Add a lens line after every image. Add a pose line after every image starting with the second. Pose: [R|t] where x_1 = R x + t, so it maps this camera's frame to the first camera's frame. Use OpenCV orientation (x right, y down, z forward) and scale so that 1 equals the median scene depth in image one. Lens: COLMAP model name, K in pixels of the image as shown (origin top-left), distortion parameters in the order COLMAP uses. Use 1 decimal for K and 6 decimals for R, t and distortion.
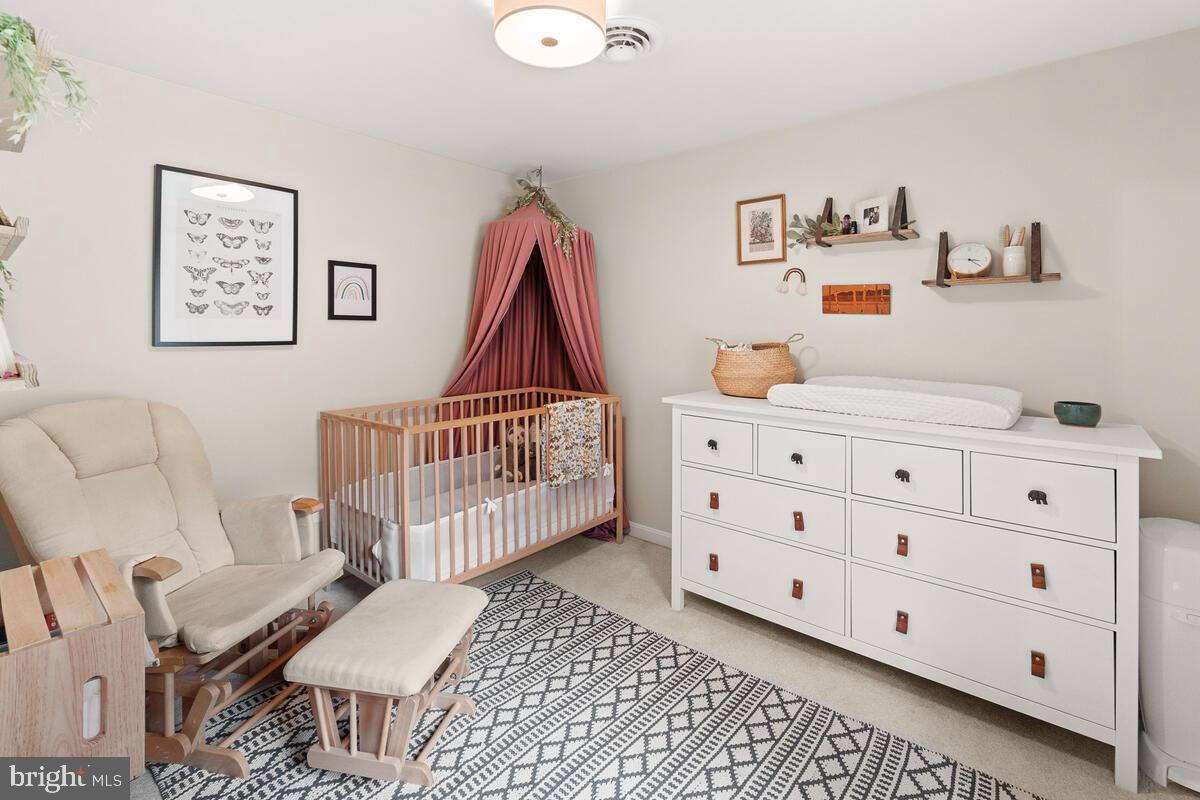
lens RADIAL K [[545.6, 0, 601.0], [0, 545.6, 327.6], [0, 0, 1]] dist [-0.001715, 0.000346]
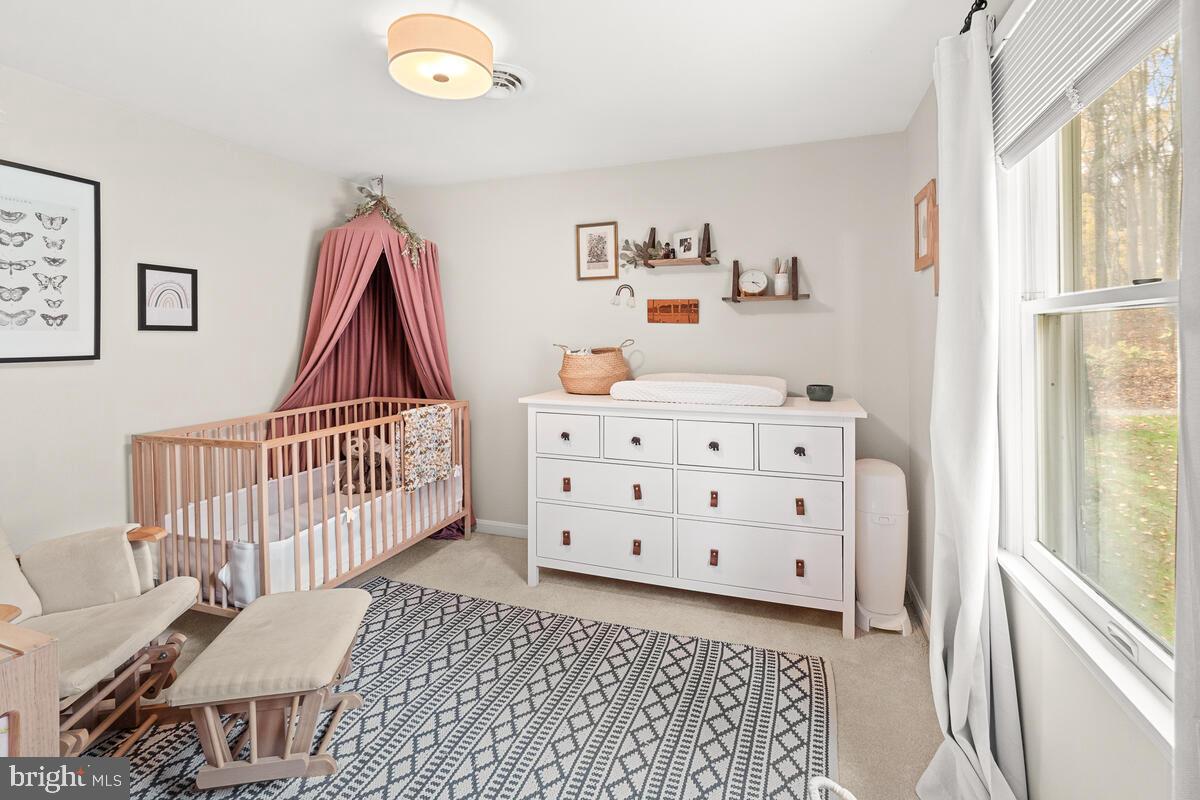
lens RADIAL K [[536.8, 0, 603.0], [0, 536.8, 342.2], [0, 0, 1]] dist [-0.001151, 0.000283]
pose [[0.936770, -0.014324, 0.349652, -0.118741], [0.009749, 0.999842, 0.014841, -0.001149], [-0.349809, -0.010494, 0.936762, -0.094573]]
